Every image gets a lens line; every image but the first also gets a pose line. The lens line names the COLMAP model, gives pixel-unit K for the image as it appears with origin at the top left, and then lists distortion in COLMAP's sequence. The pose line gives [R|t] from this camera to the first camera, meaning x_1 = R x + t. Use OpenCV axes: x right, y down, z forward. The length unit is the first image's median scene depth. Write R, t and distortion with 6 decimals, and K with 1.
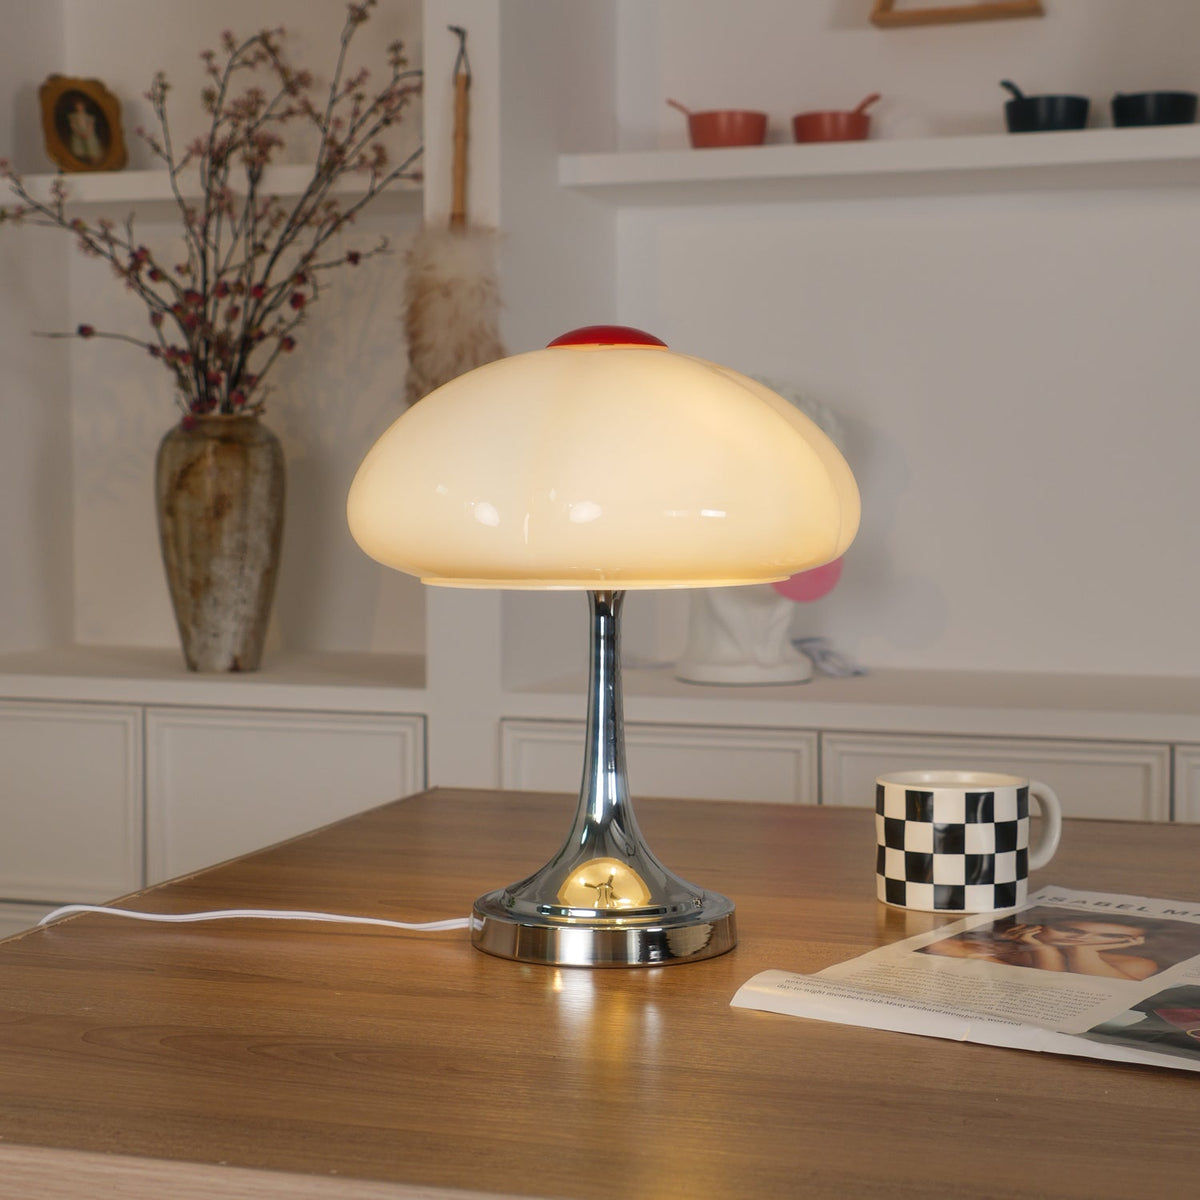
lens RADIAL K [[2578.9, 0, 610.3], [0, 2578.9, 603.3], [0, 0, 1]] dist [0.081436, 0.000000]
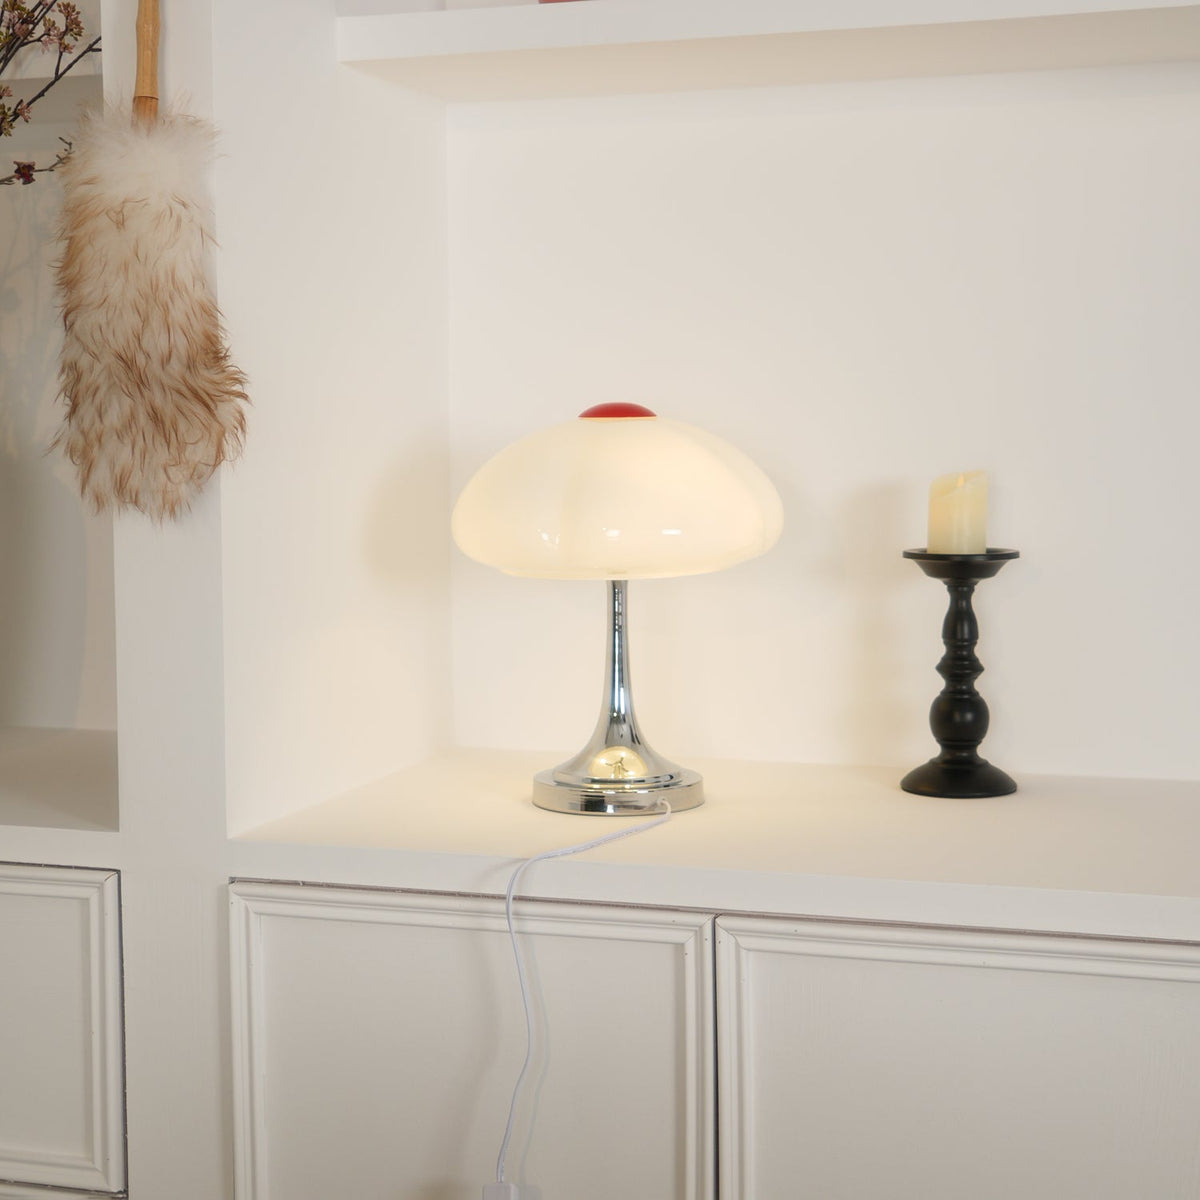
lens RADIAL K [[2070.8, 0, 606.8], [0, 2070.8, 586.9], [0, 0, 1]] dist [-0.006296, 0.000000]
pose [[0.999491, -0.005883, -0.031346, 0.065883], [0.007015, 0.999323, 0.036123, -0.044701], [0.031112, -0.036325, 0.998856, 0.462758]]
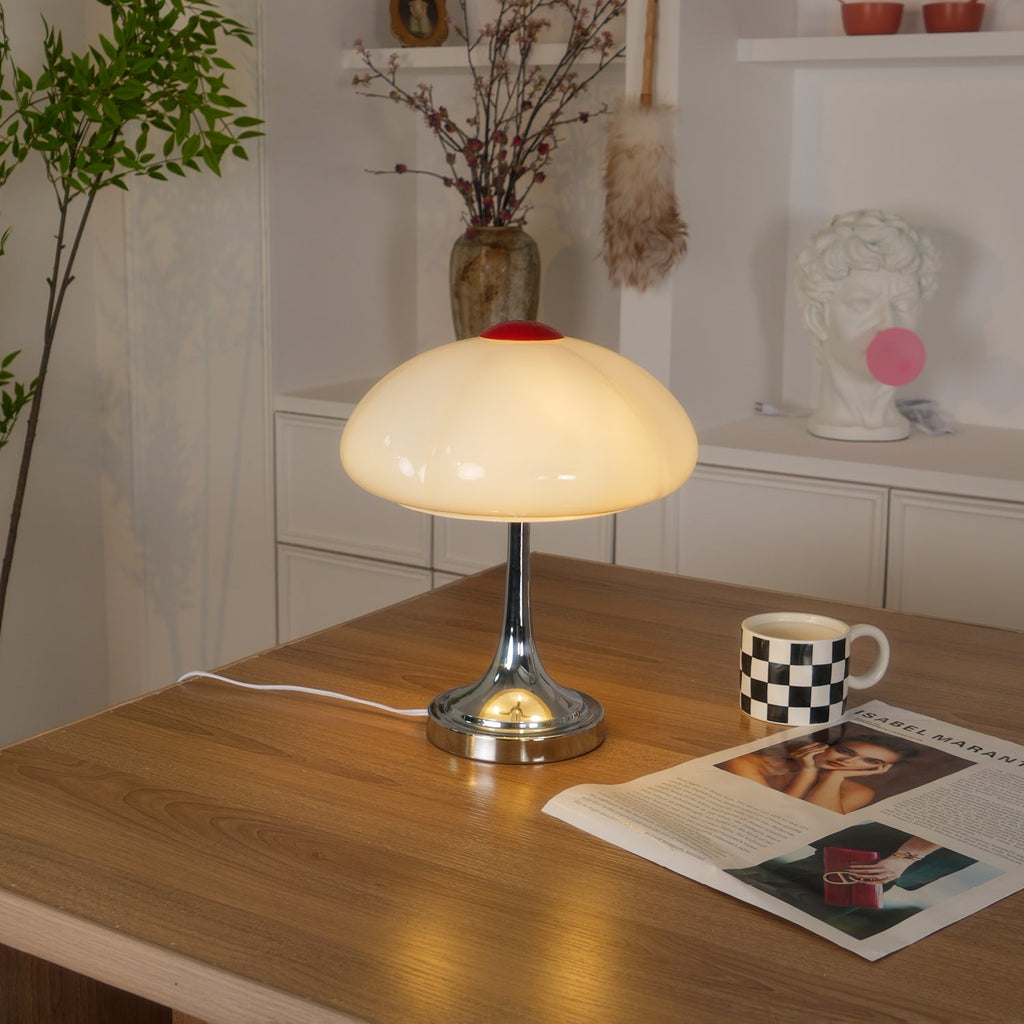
lens RADIAL K [[1910.5, 0, 465.8], [0, 1910.5, 500.2], [0, 0, 1]] dist [-0.002324, 0.000000]
pose [[0.956139, 0.064772, -0.285661, 0.143488], [-0.019546, 0.987179, 0.158414, -0.091139], [0.292260, -0.145883, 0.945147, -0.013463]]
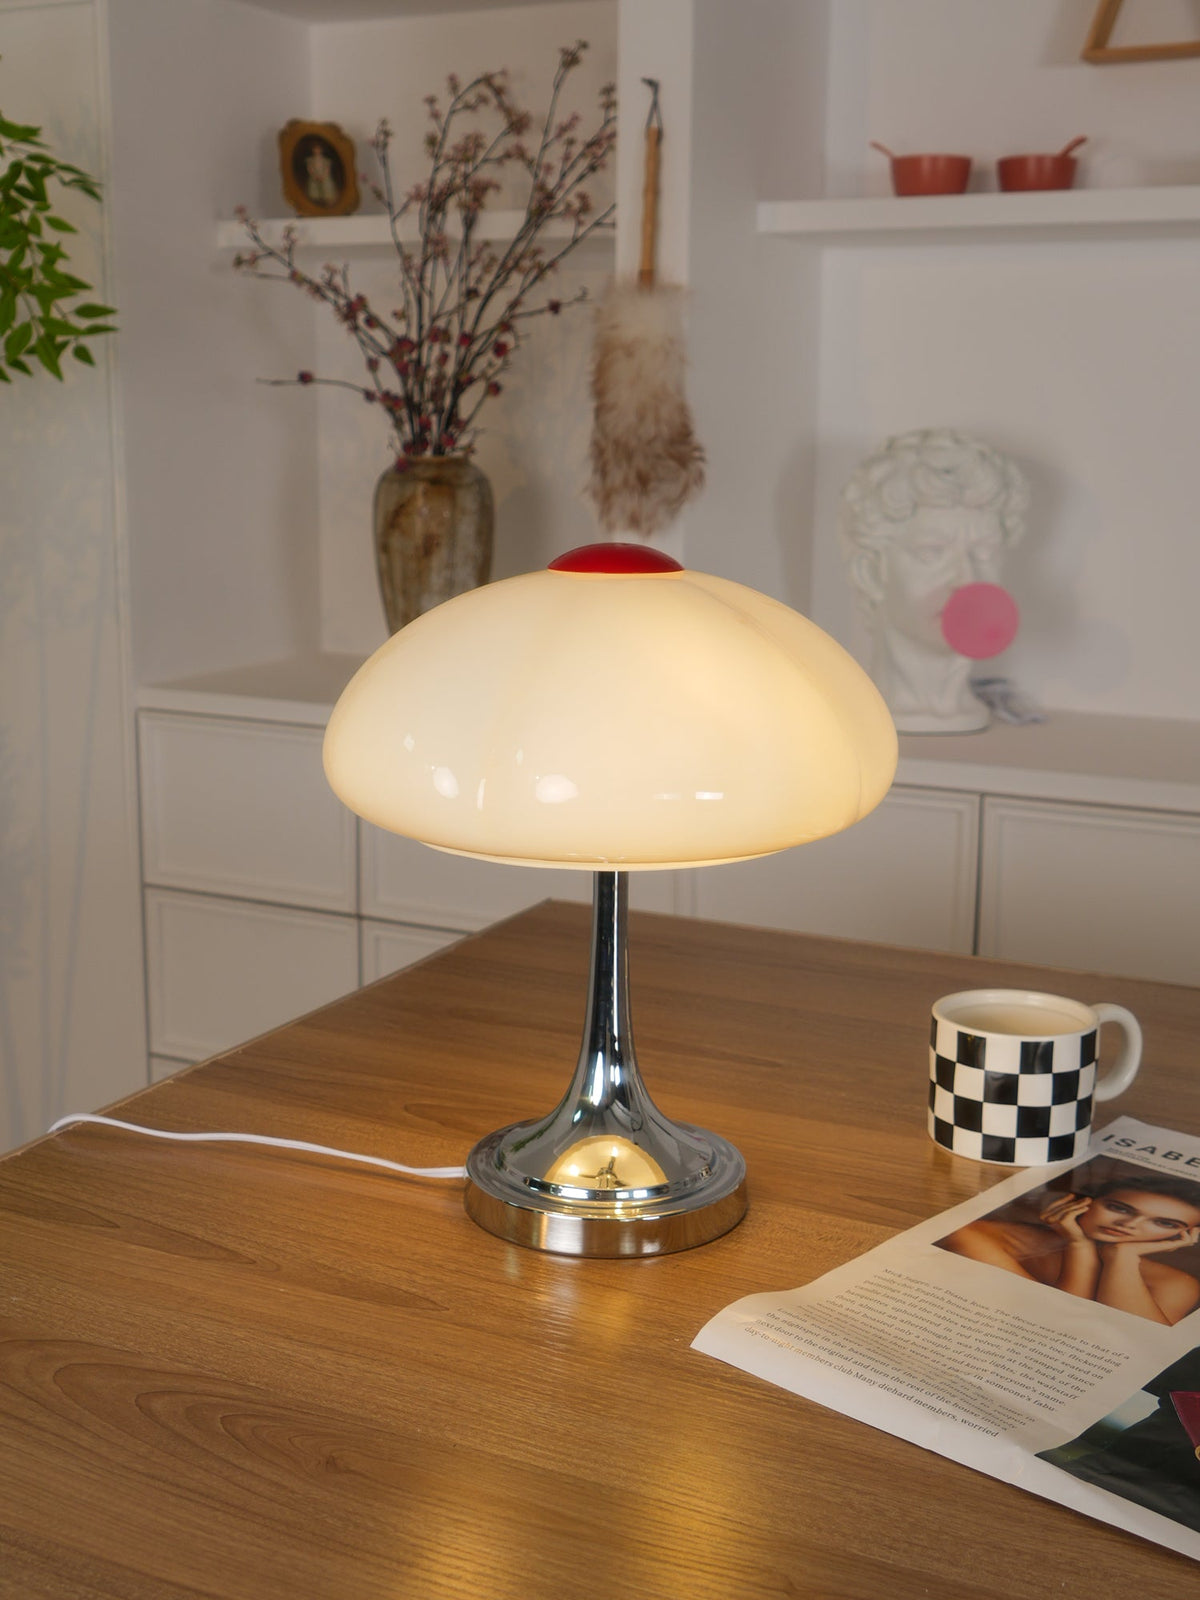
lens RADIAL K [[2134.3, 0, 585.2], [0, 2134.3, 825.9], [0, 0, 1]] dist [-0.008103, 0.000000]
pose [[0.986348, 0.042668, -0.159050, 0.056257], [-0.016390, 0.986489, 0.163005, -0.067613], [0.163856, -0.158173, 0.973721, 0.138555]]
